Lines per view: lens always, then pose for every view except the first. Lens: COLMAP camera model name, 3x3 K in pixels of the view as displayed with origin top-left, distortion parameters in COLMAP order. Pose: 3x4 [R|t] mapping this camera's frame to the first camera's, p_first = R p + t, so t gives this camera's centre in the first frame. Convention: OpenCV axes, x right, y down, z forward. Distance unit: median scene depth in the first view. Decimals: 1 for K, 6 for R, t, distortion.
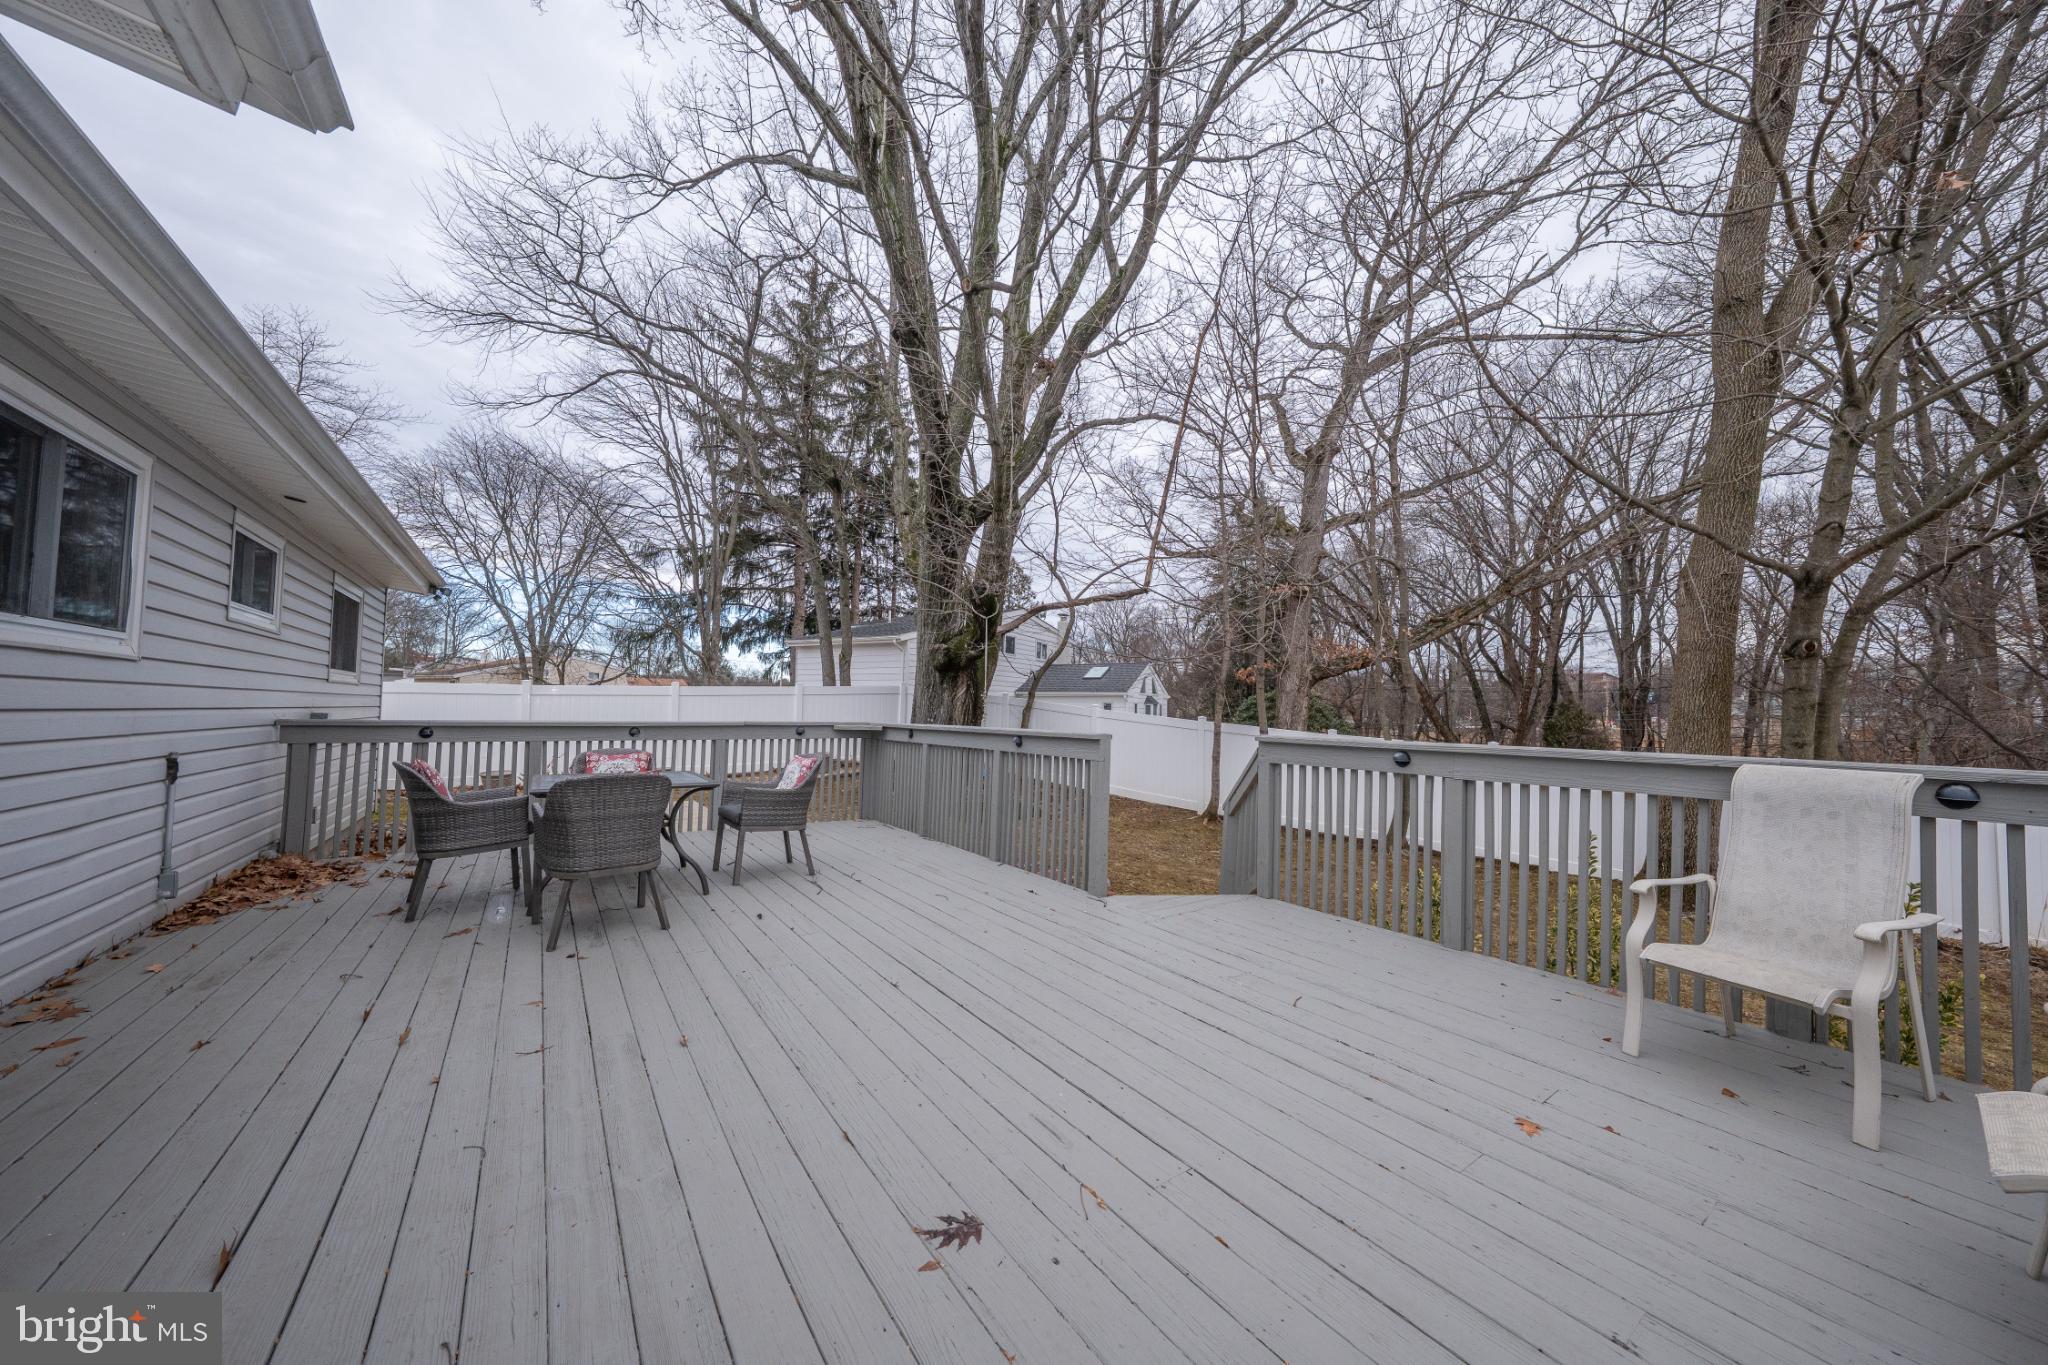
lens RADIAL K [[705.0, 0, 1029.9], [0, 705.0, 678.0], [0, 0, 1]] dist [-0.030246, 0.006854]
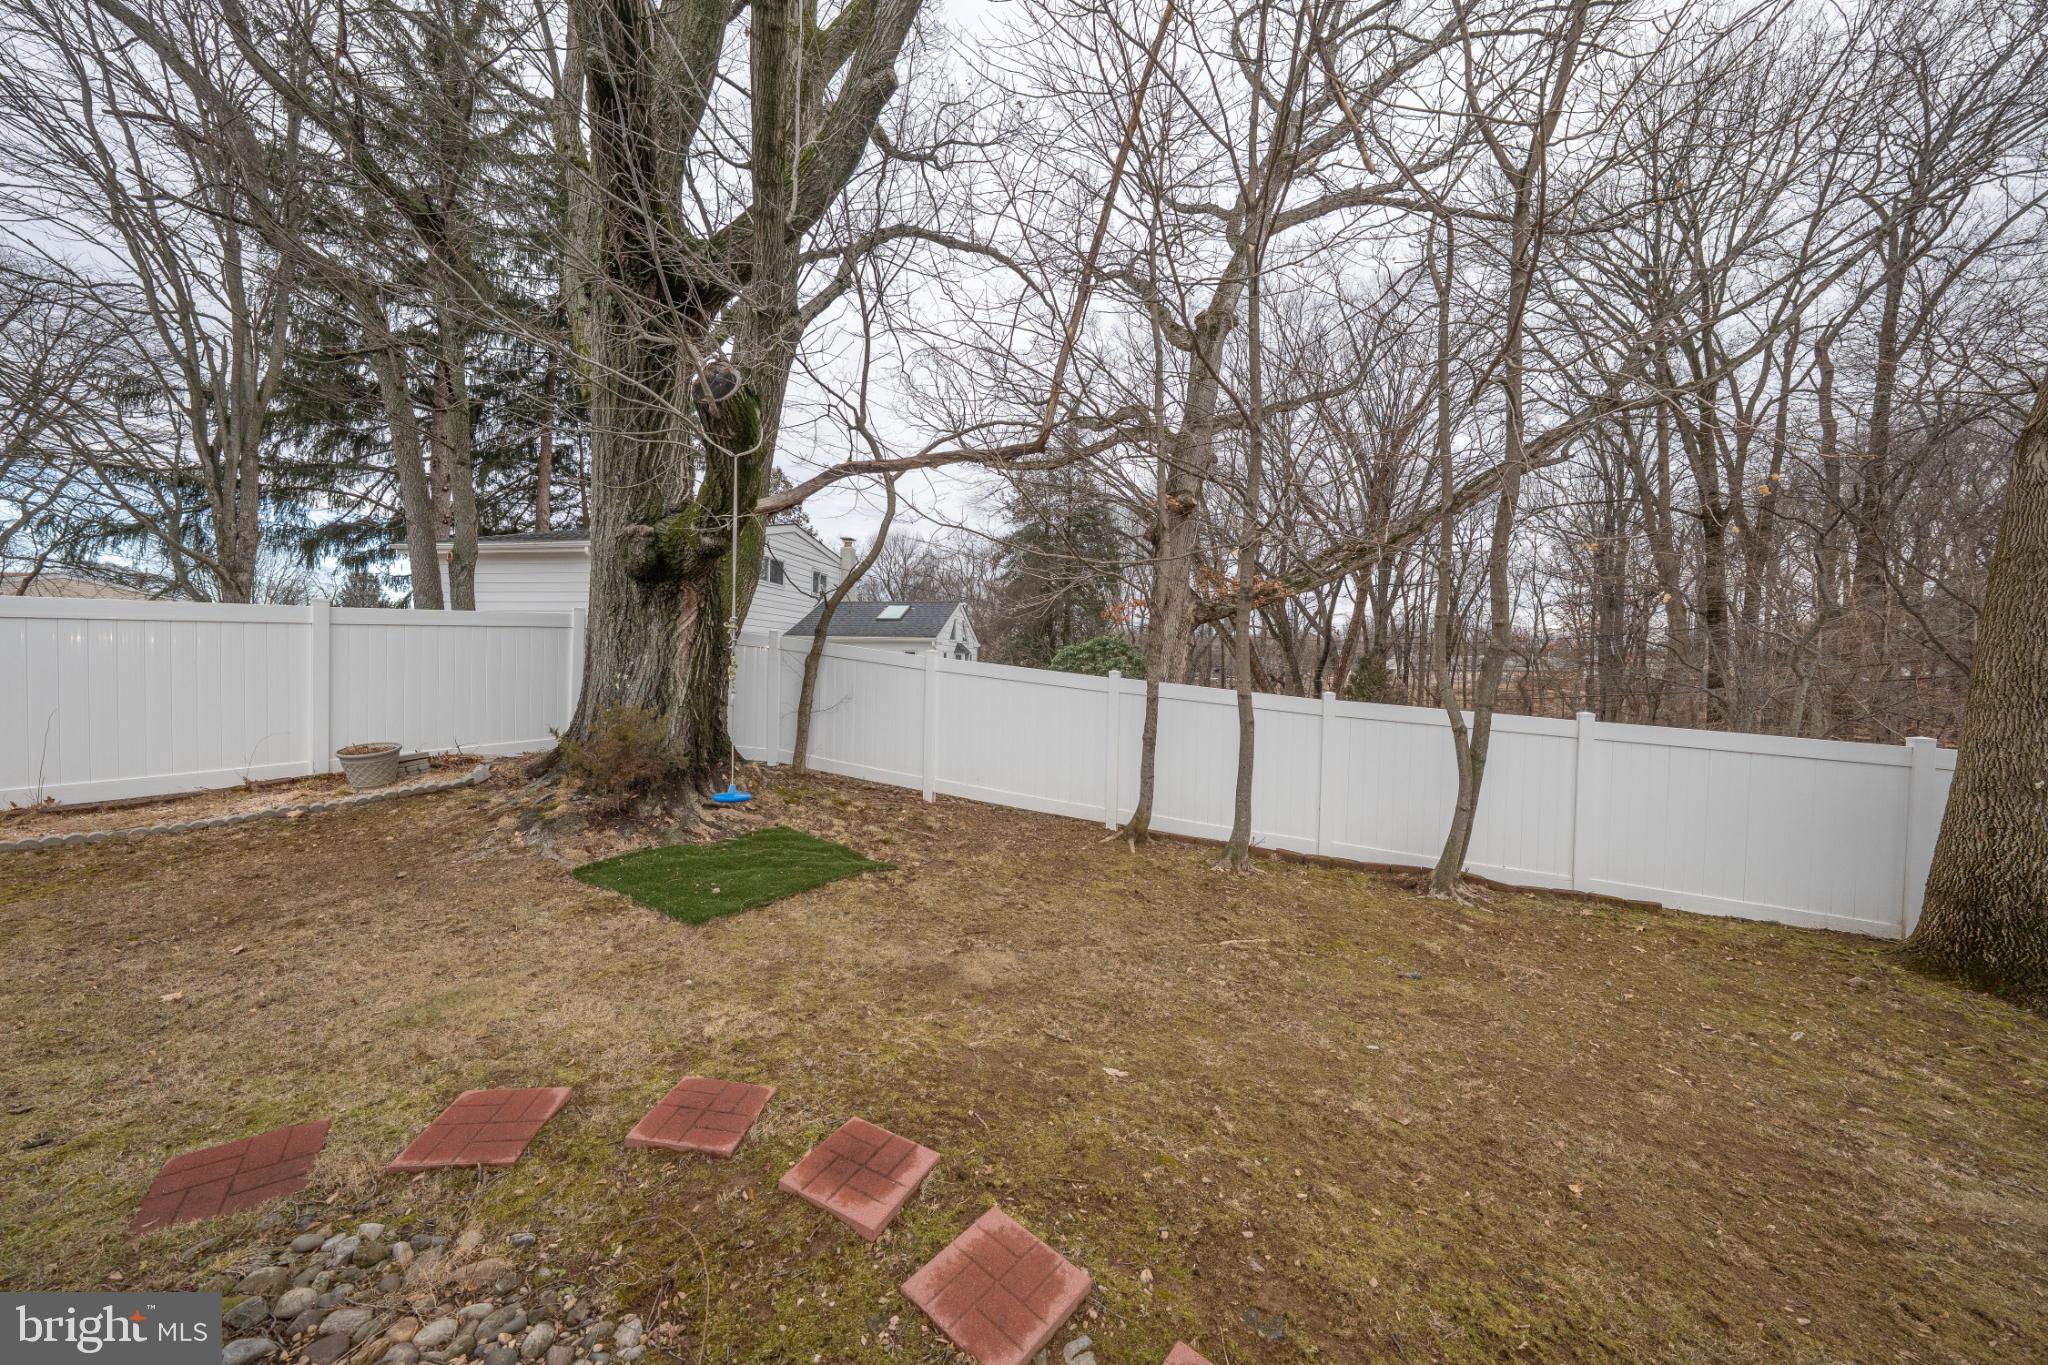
lens RADIAL K [[705.0, 0, 1029.9], [0, 705.0, 678.0], [0, 0, 1]] dist [-0.030246, 0.006854]
pose [[0.947715, -0.002143, 0.319110, -0.012834], [-0.019785, 0.997659, 0.065460, 0.012024], [-0.318503, -0.068351, 0.945454, 0.241673]]
